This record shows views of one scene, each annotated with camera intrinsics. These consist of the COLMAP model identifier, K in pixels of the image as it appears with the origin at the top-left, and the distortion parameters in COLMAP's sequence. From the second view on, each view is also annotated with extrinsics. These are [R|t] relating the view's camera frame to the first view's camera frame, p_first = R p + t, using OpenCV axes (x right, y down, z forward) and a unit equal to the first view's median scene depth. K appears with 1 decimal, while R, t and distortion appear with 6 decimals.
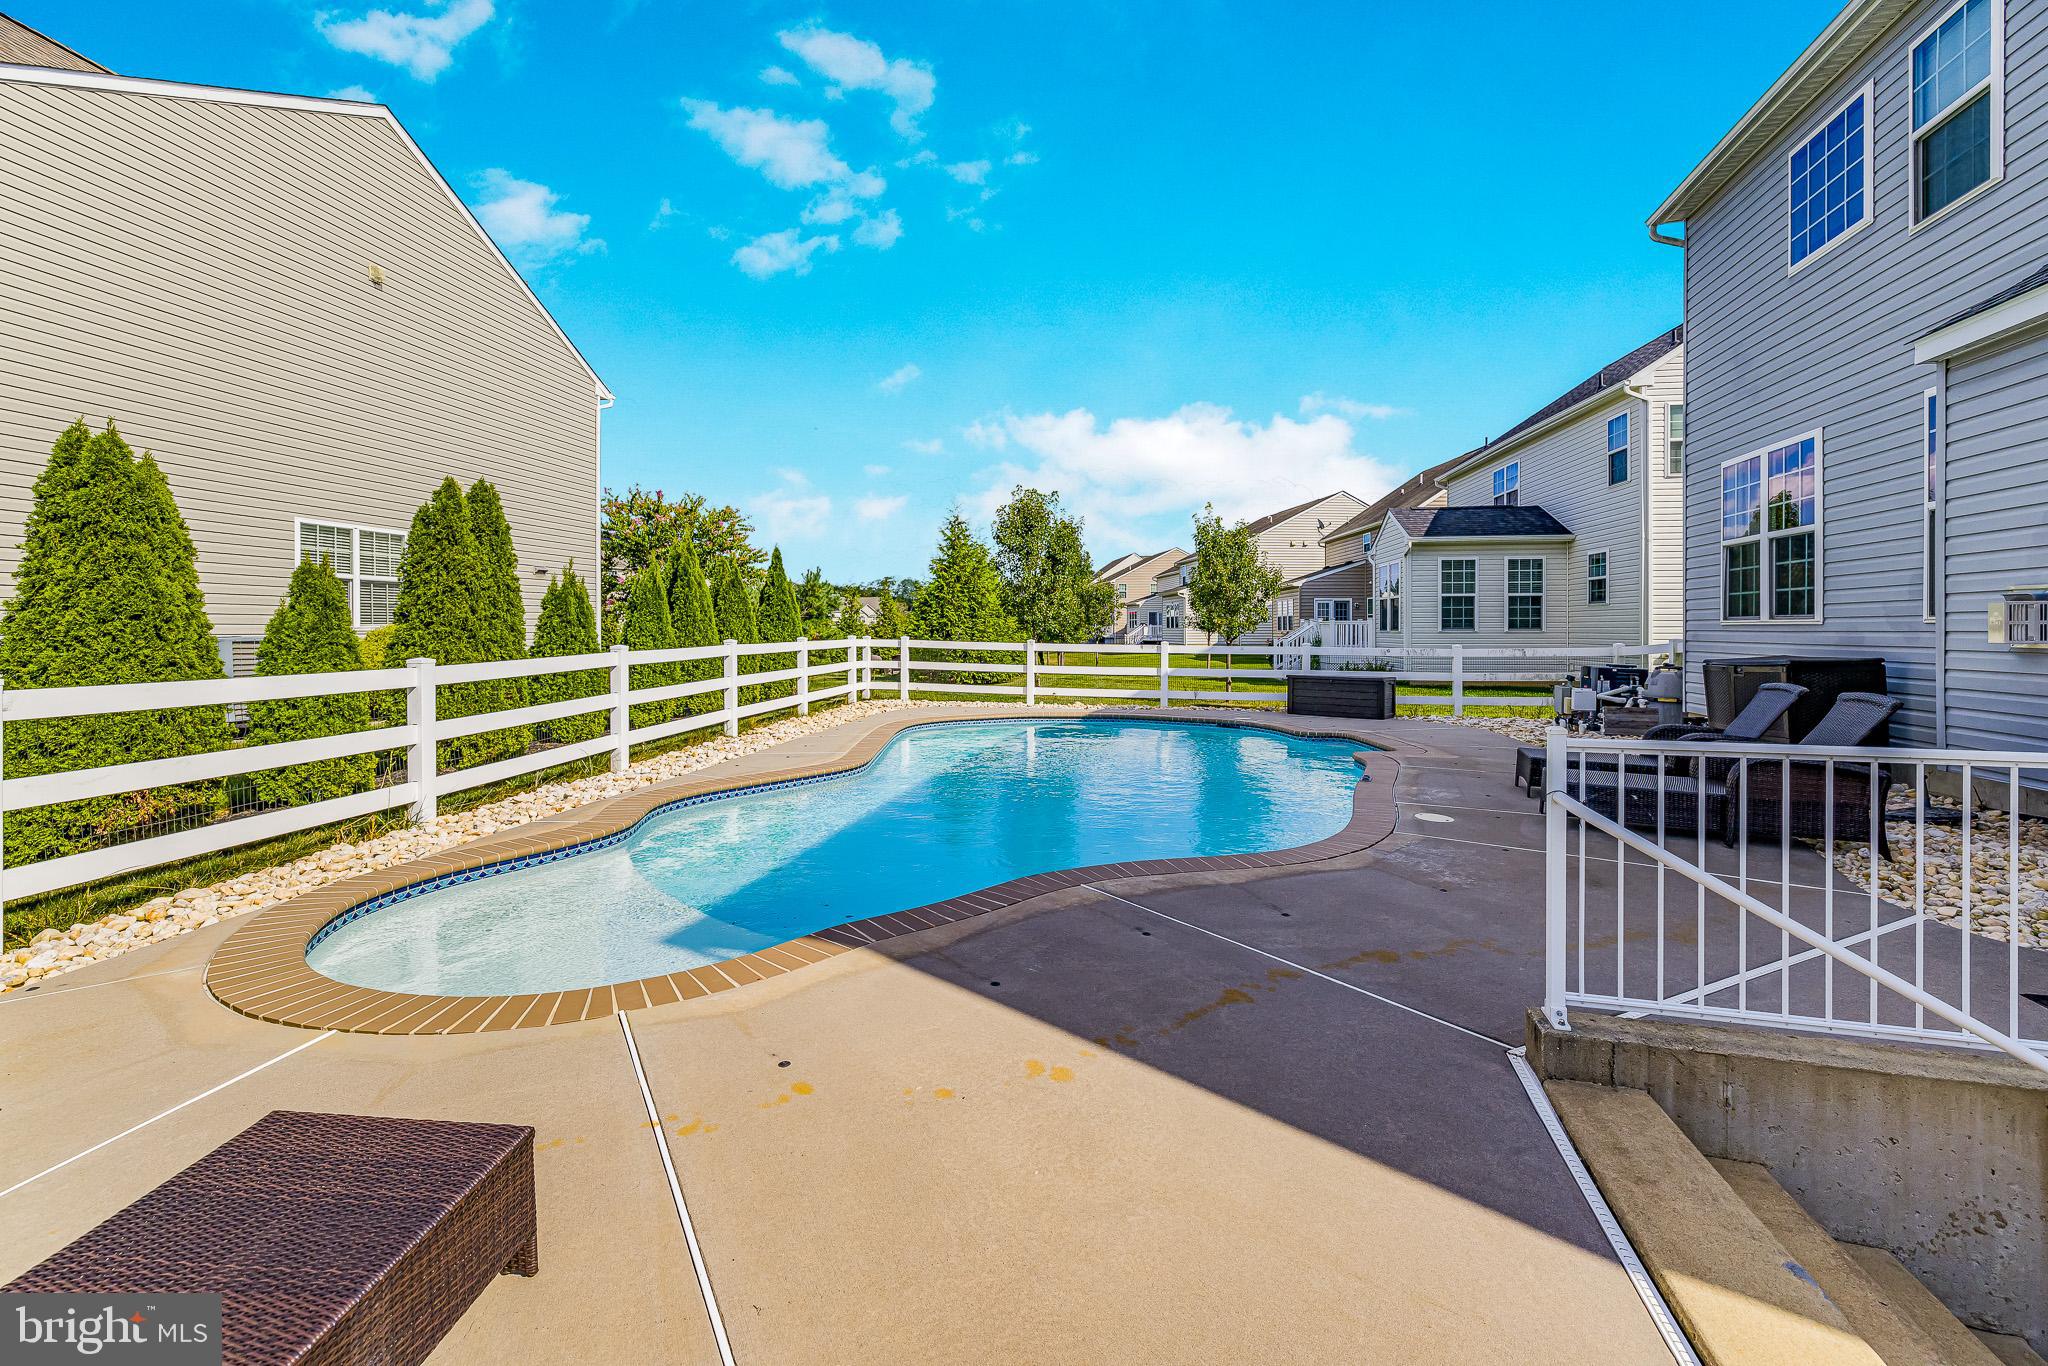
lens RADIAL K [[854.8, 0, 1011.9], [0, 854.8, 636.6], [0, 0, 1]] dist [0.004551, 0.001228]
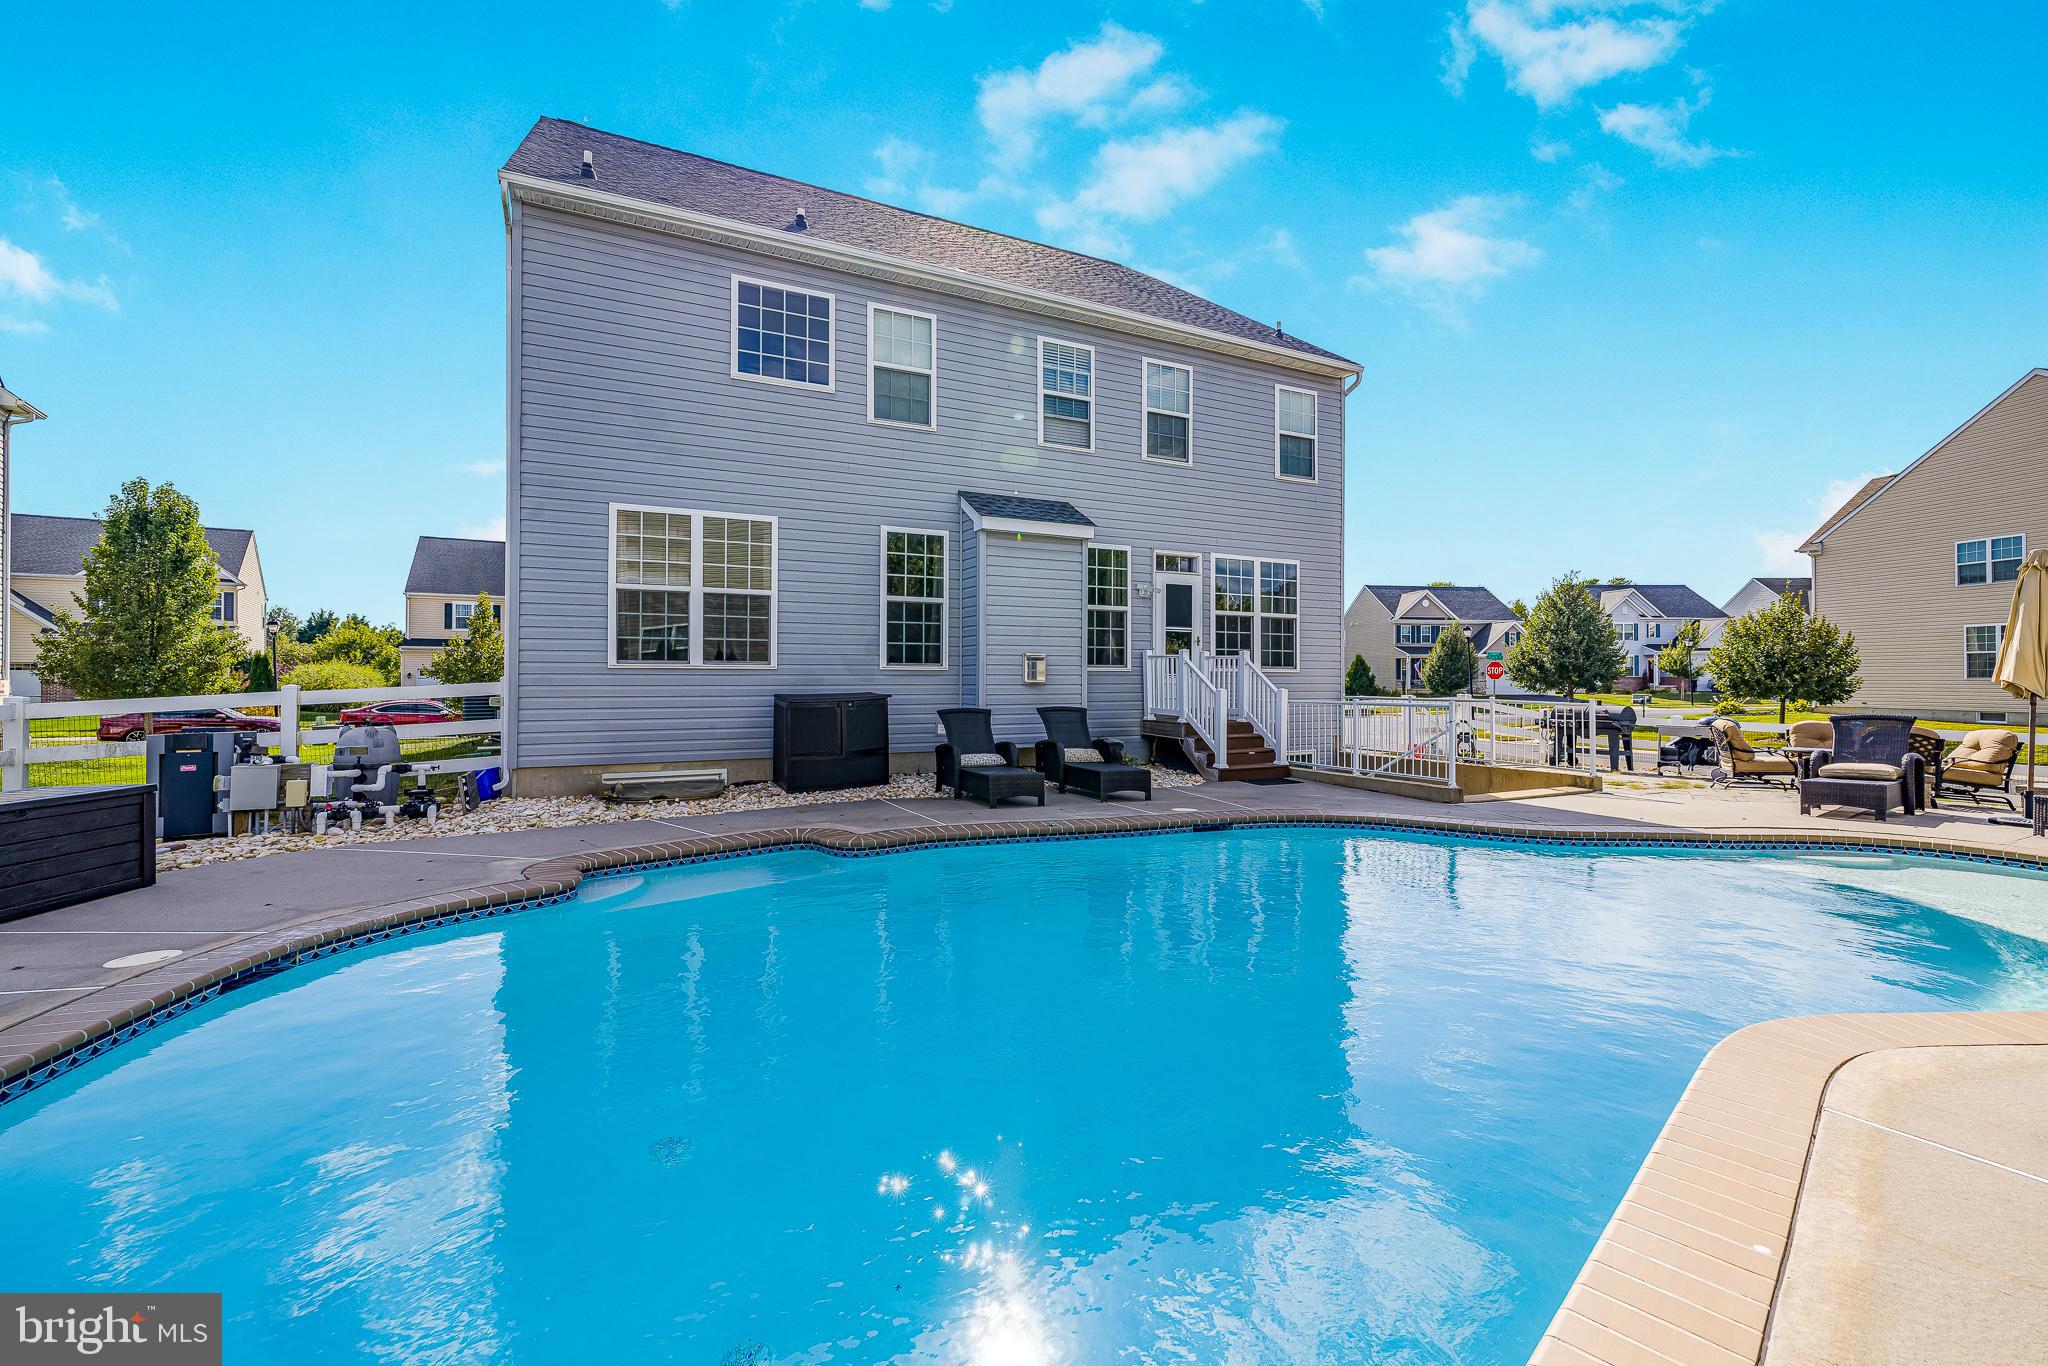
lens RADIAL K [[854.8, 0, 1029.5], [0, 854.8, 700.3], [0, 0, 1]] dist [0.004551, 0.001228]
pose [[-0.660677, 0.009997, 0.750603, -0.145869], [0.015296, 0.999883, 0.000146, 0.020304], [-0.750514, 0.011578, -0.660753, 0.847507]]
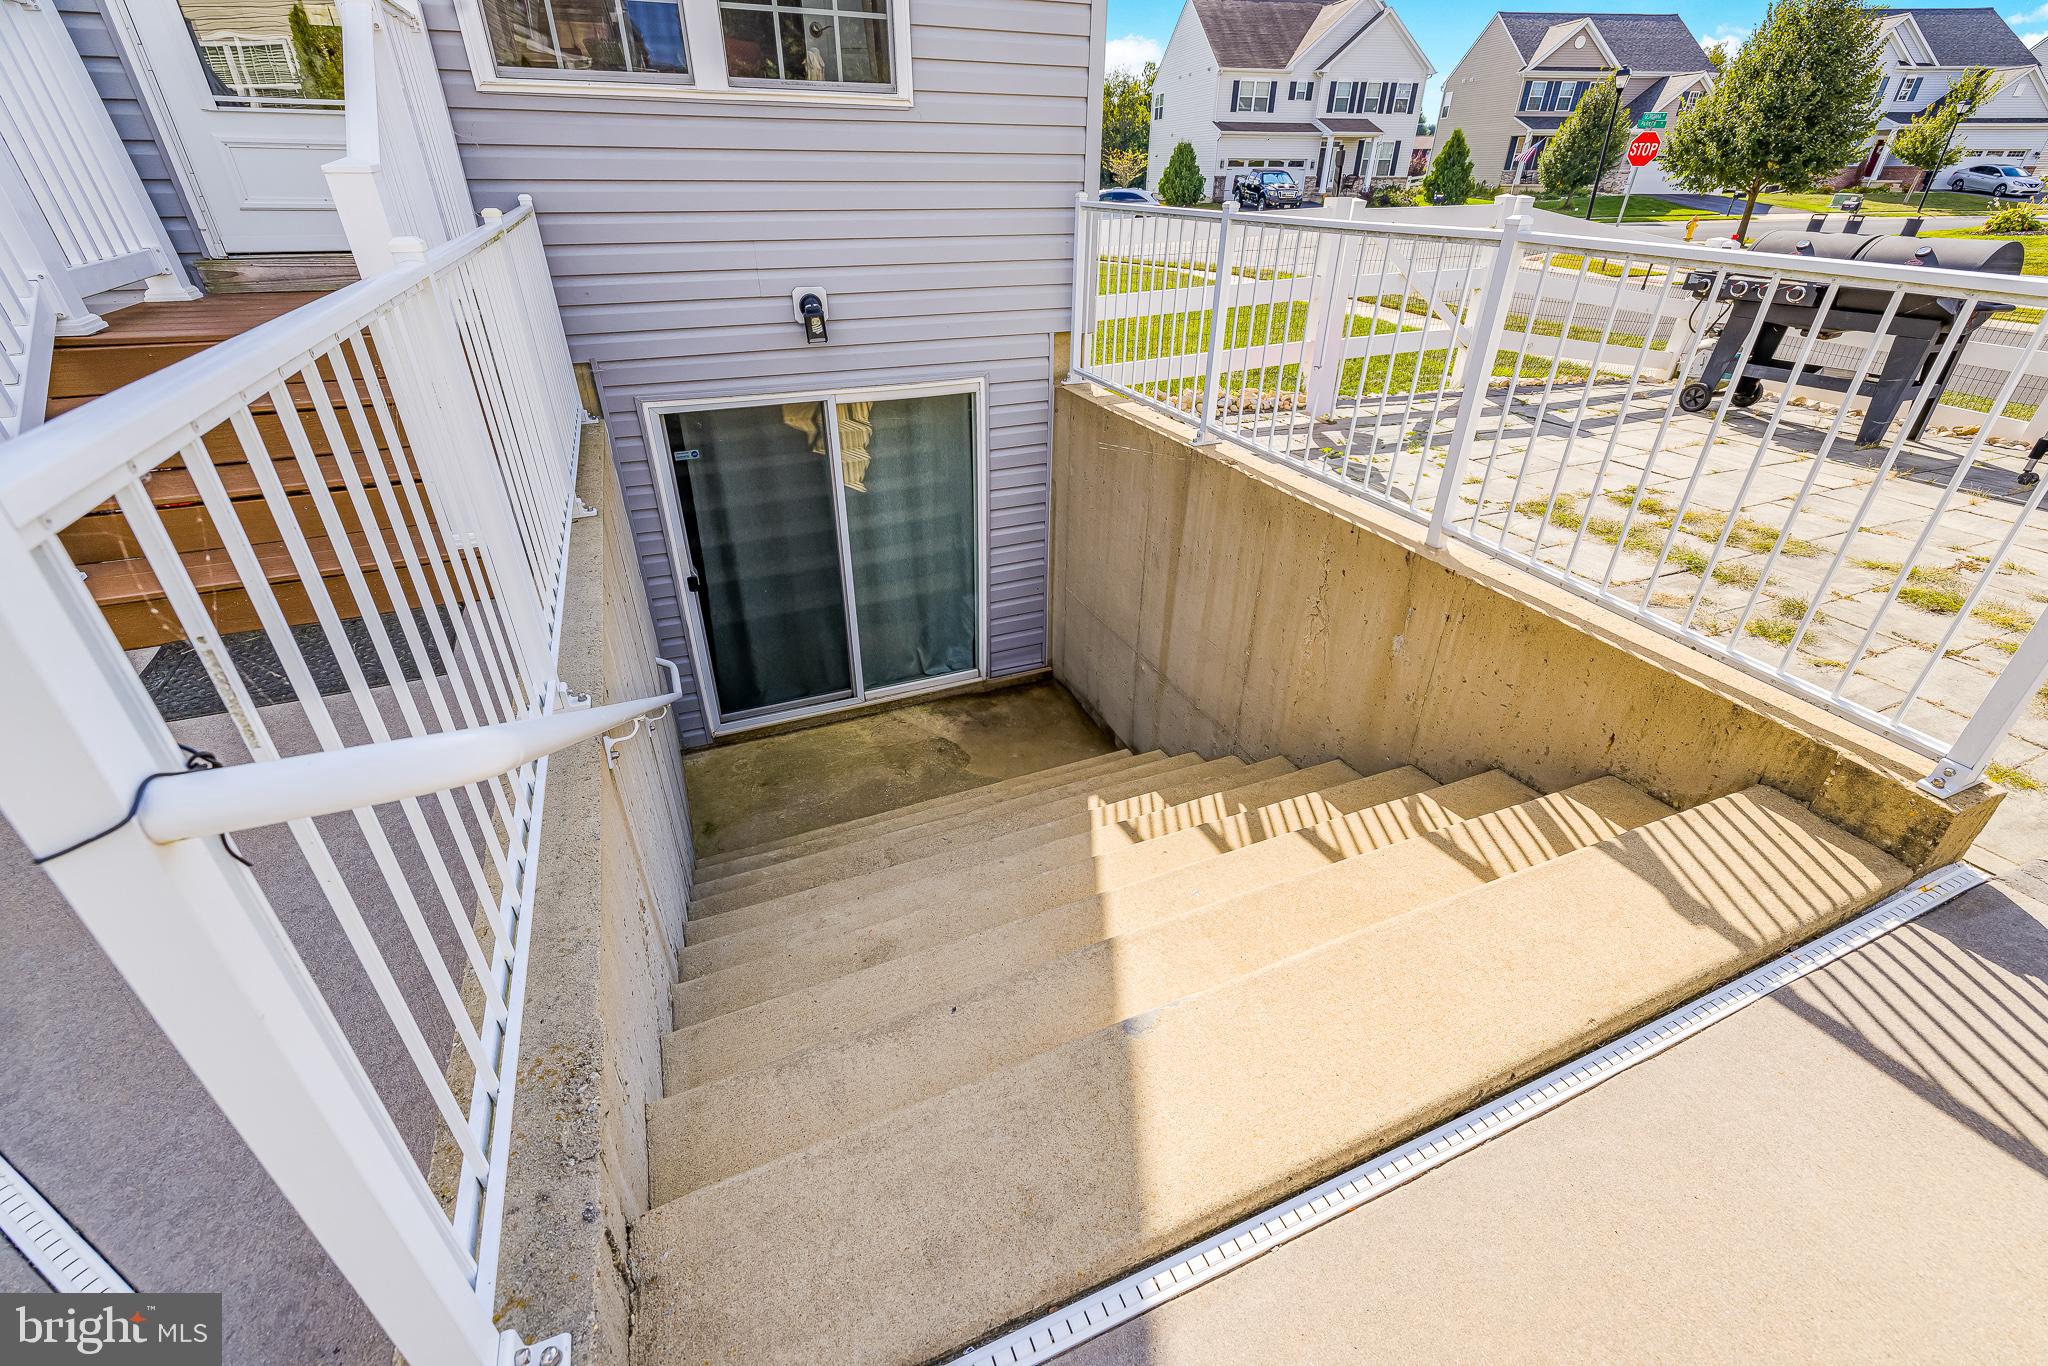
lens RADIAL K [[854.8, 0, 1008.7], [0, 854.8, 673.3], [0, 0, 1]] dist [0.004551, 0.001228]
pose [[-0.605066, -0.382937, 0.698036, -0.119979], [0.006602, 0.874293, 0.485353, 0.020147], [-0.796148, 0.298279, -0.526477, 0.772645]]
